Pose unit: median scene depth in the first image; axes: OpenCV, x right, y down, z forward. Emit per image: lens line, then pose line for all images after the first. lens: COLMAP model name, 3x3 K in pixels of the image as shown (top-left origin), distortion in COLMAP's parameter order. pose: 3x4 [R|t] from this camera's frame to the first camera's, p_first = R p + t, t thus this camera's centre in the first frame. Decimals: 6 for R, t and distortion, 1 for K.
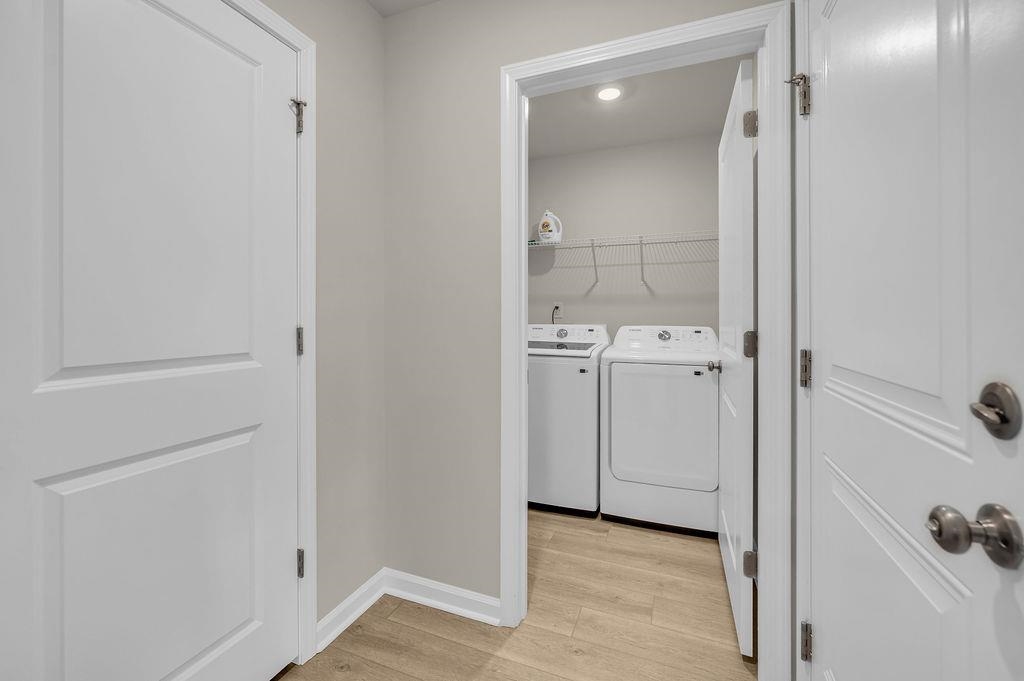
lens RADIAL K [[428.3, 0, 508.1], [0, 428.3, 317.4], [0, 0, 1]] dist [0.001158, 0.000228]
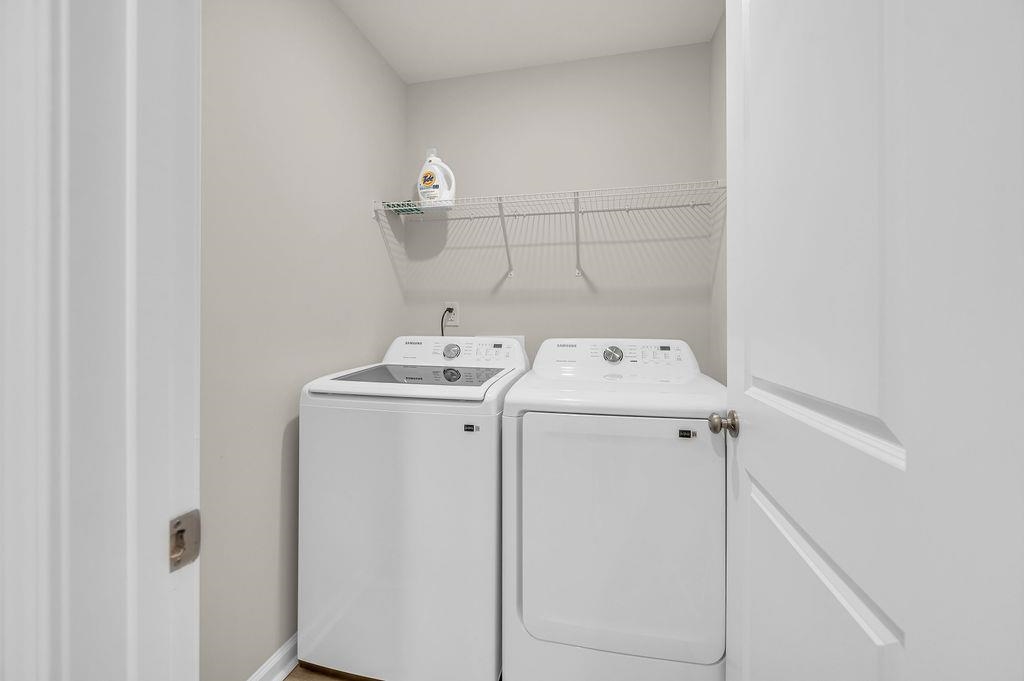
lens RADIAL K [[419.7, 0, 506.7], [0, 419.7, 337.1], [0, 0, 1]] dist [-0.000949, 0.000165]
pose [[0.989224, -0.004235, 0.146352, 0.116187], [0.000523, 0.999678, 0.025388, 0.001714], [-0.146412, -0.025038, 0.988907, 0.395398]]
